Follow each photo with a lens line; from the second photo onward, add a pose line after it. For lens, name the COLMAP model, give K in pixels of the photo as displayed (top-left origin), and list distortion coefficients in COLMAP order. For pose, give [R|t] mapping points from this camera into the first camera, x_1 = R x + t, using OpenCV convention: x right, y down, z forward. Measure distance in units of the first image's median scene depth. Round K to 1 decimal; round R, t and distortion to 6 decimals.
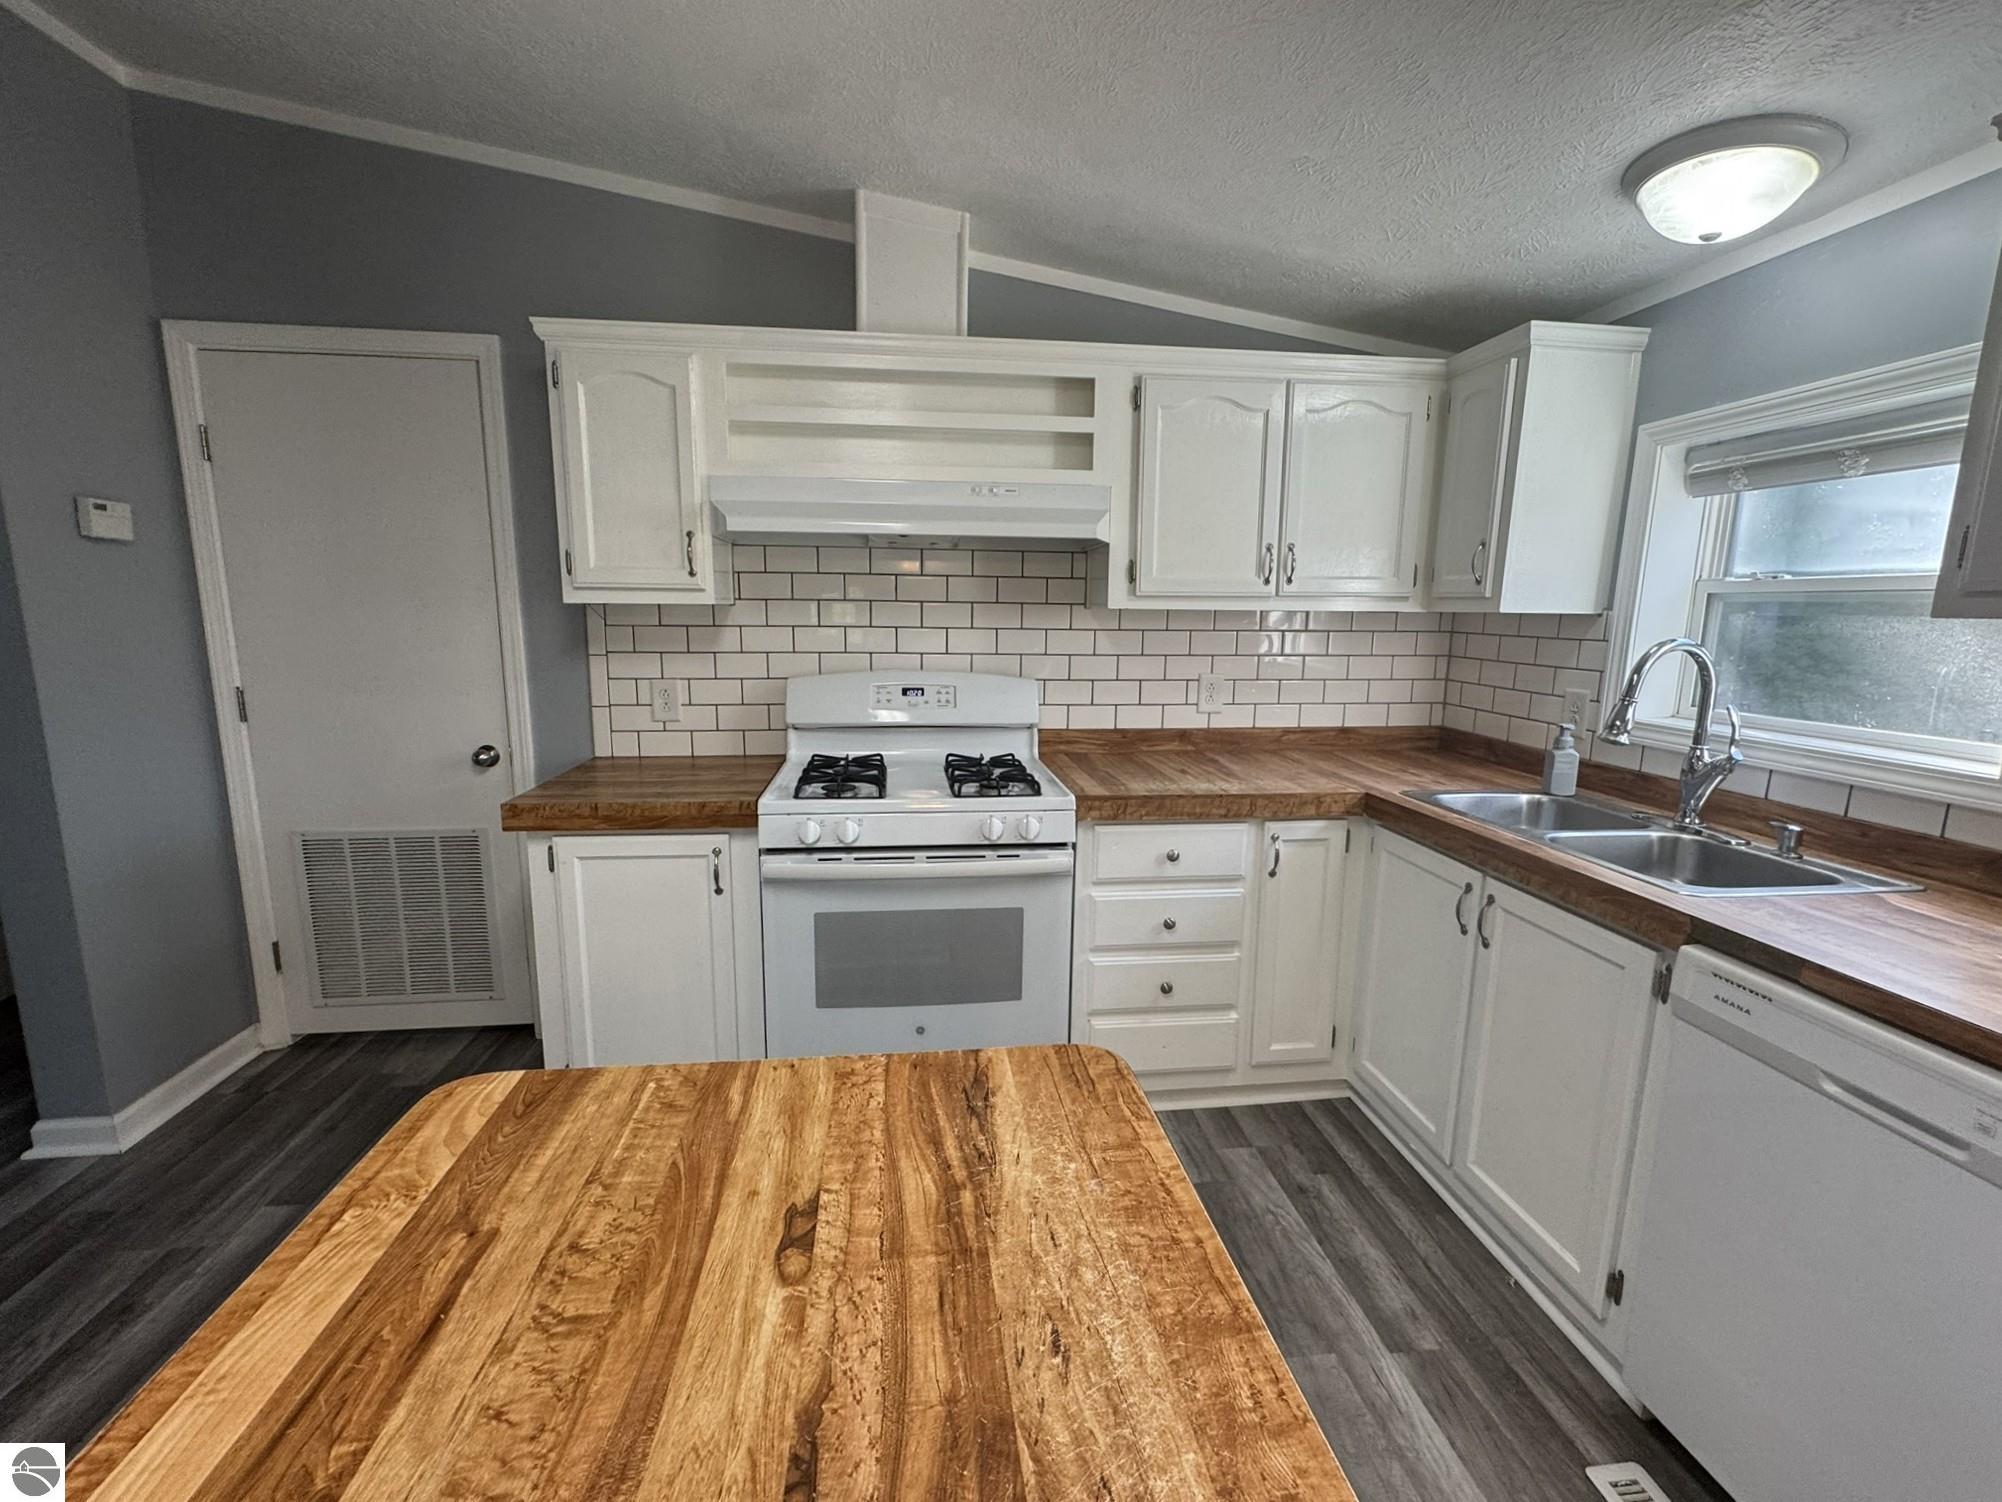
lens RADIAL K [[857.4, 0, 1000.0], [0, 857.4, 758.3], [0, 0, 1]] dist [-0.011371, 0.000234]
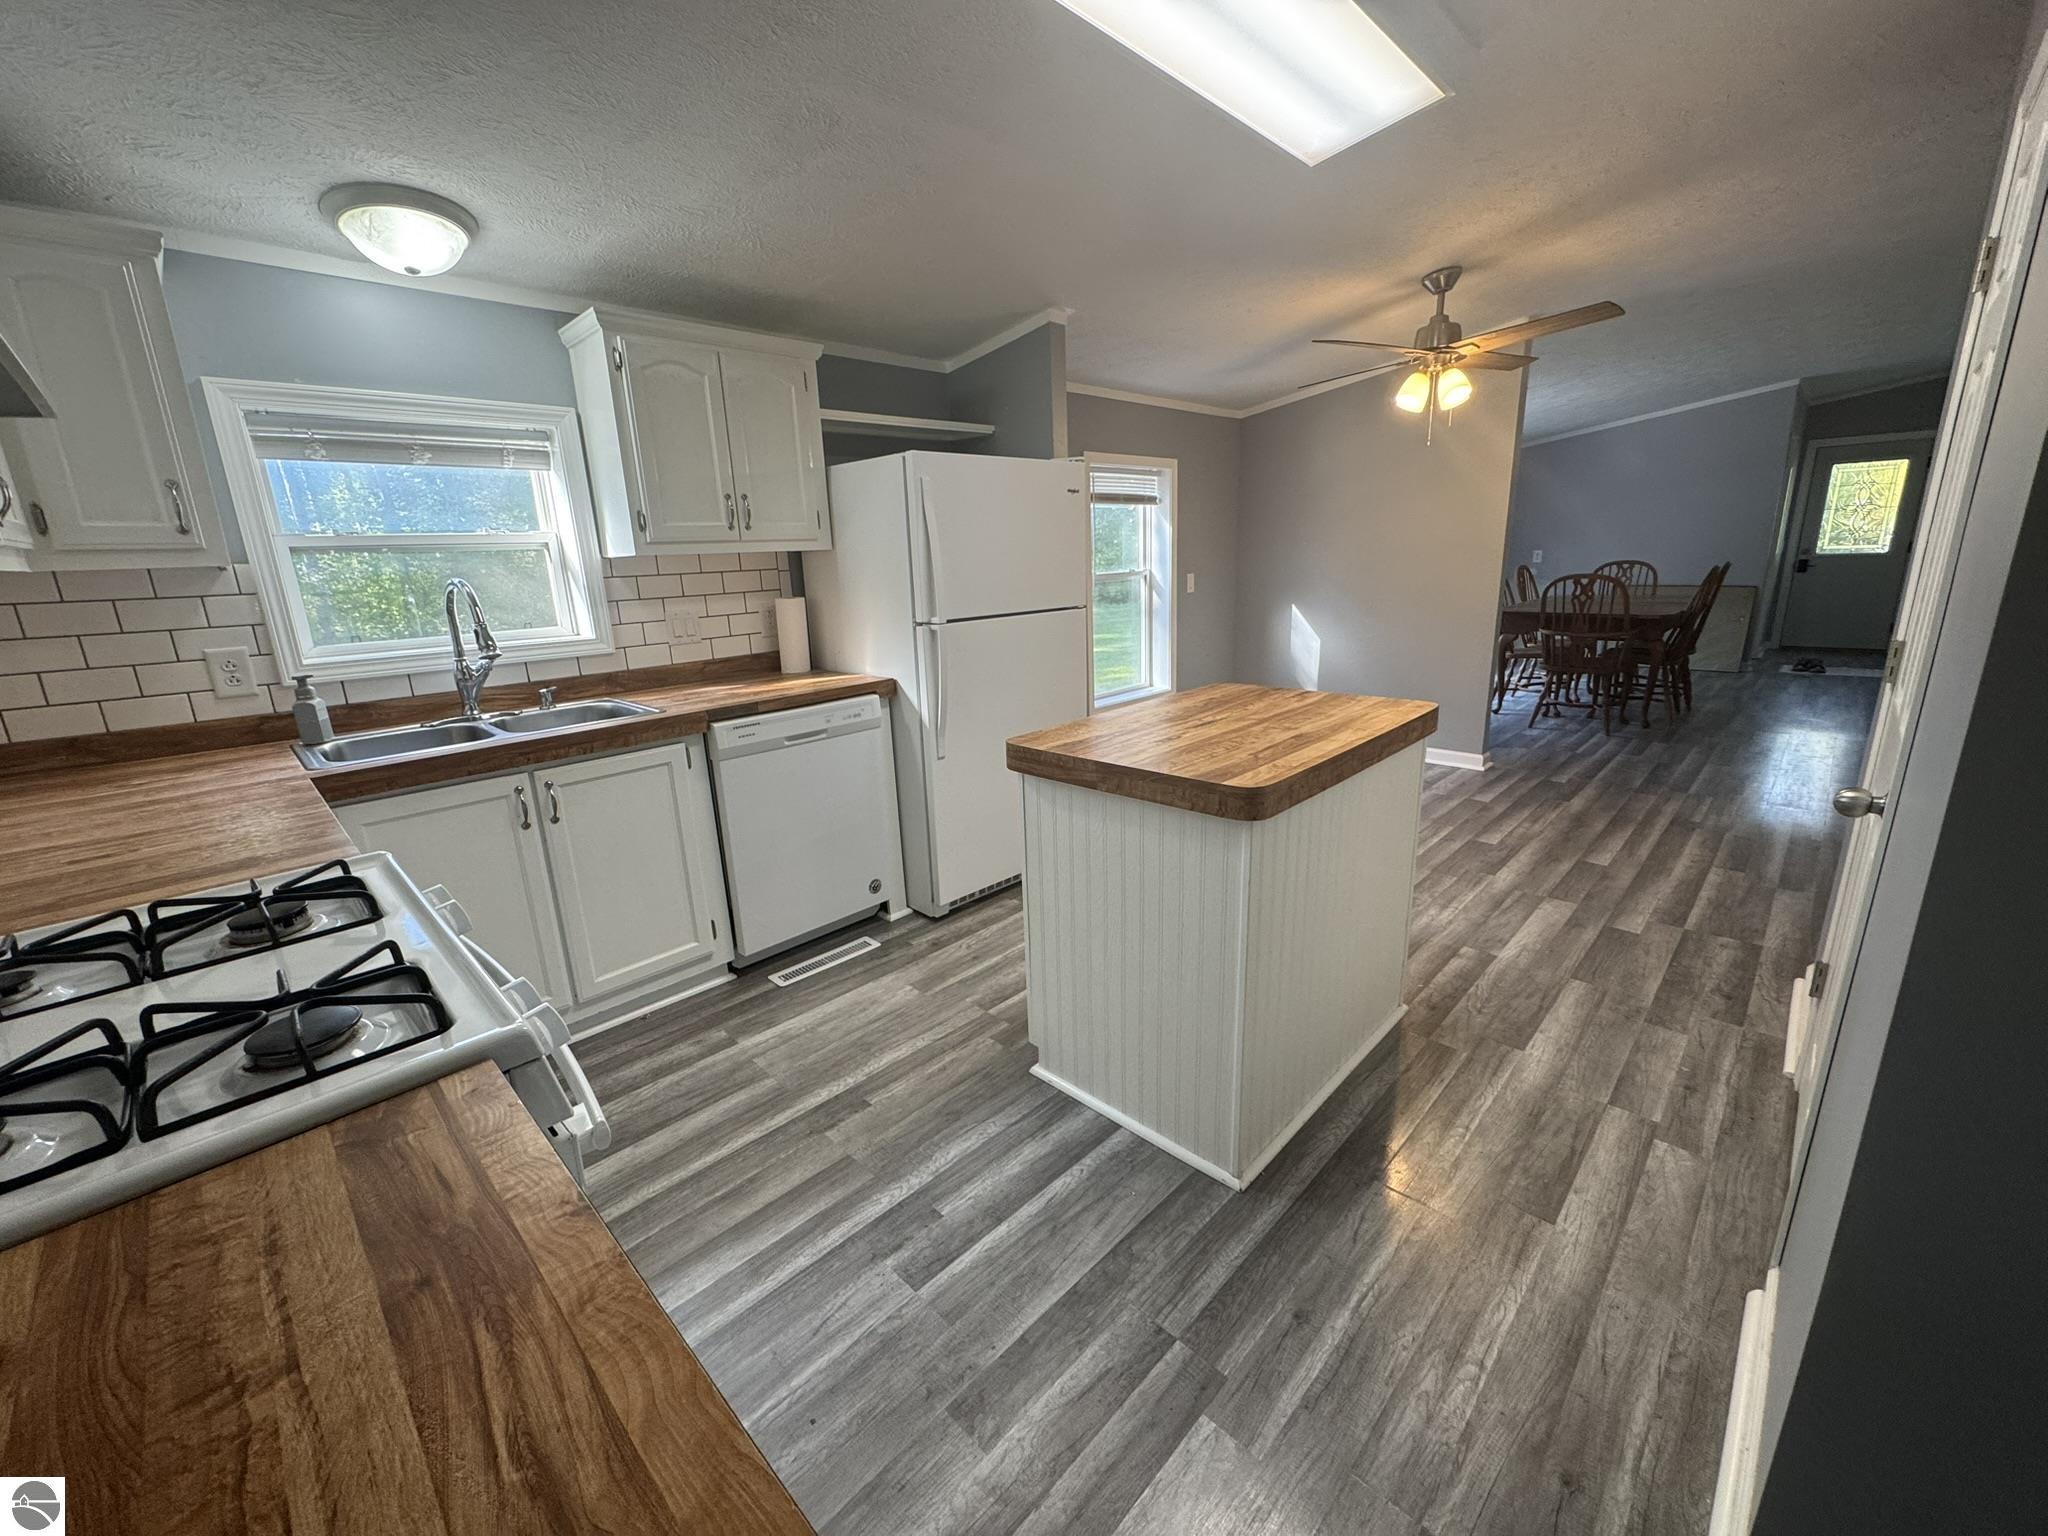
lens RADIAL K [[824.6, 0, 1019.9], [0, 824.6, 764.8], [0, 0, 1]] dist [-0.001418, -0.000287]
pose [[-0.626567, -0.191393, 0.755502, -0.621697], [0.160217, 0.917042, 0.365191, -0.157320], [-0.762722, 0.349861, -0.543923, 0.873345]]
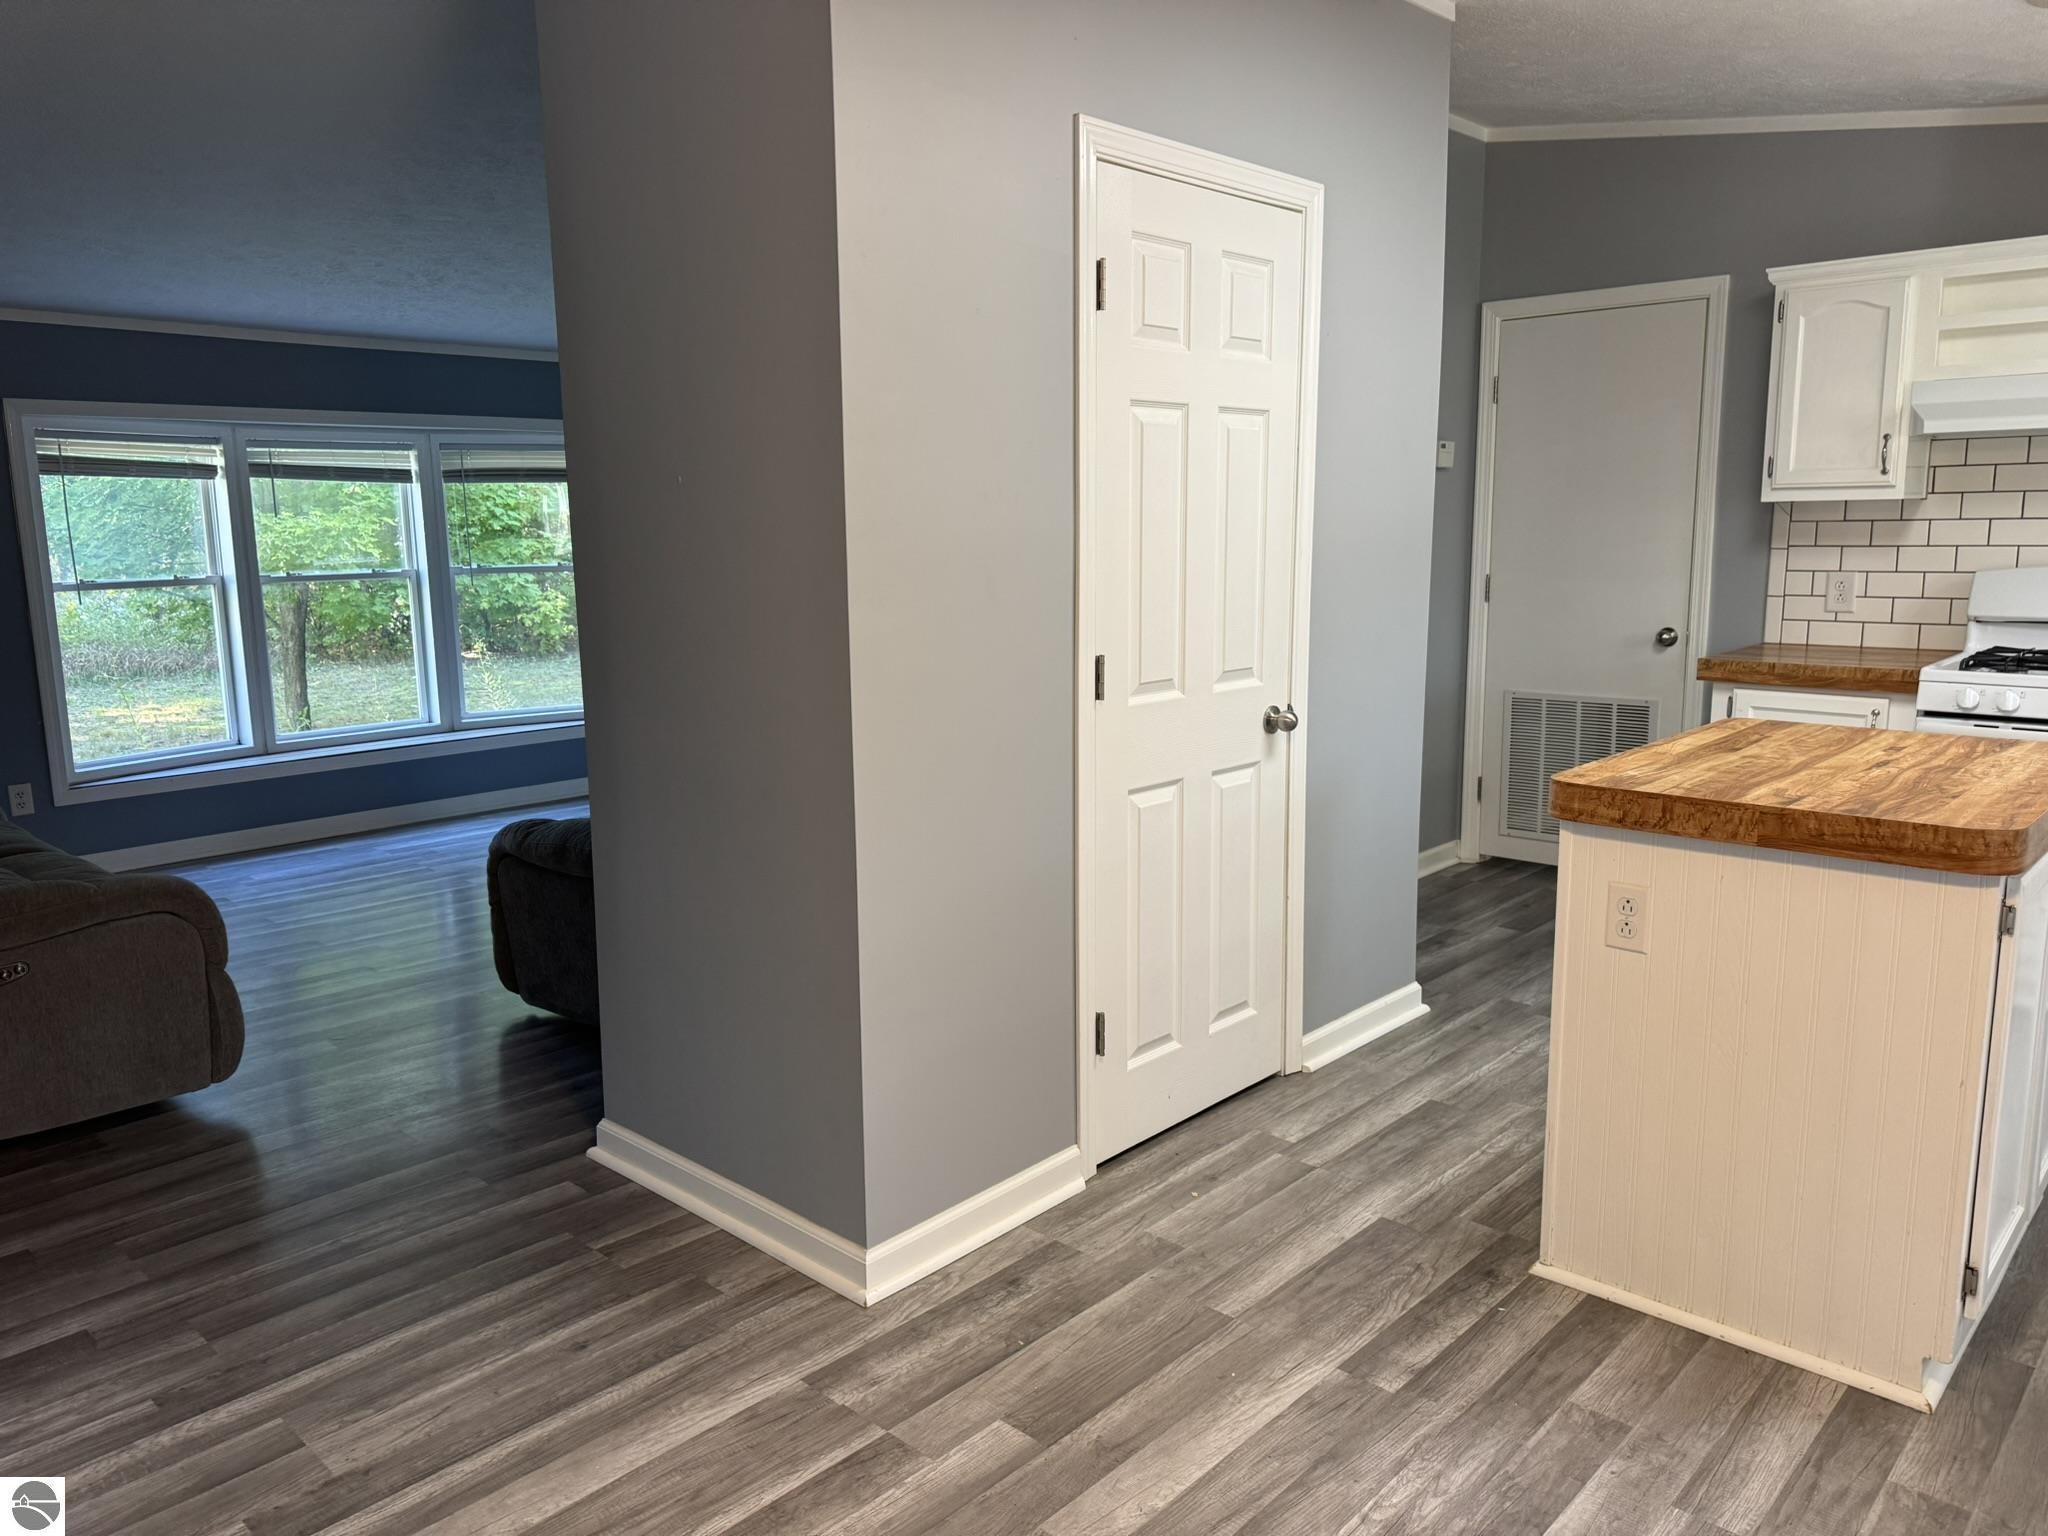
lens RADIAL K [[1441.3, 0, 1019.1], [0, 1441.3, 768.2], [0, 0, 1]] dist [0.006916, -0.013760]
pose [[0.645814, 0.107982, -0.755820, 0.372269], [-0.105512, 0.993072, 0.051722, 0.188533], [0.756169, 0.046345, 0.652733, -1.057261]]
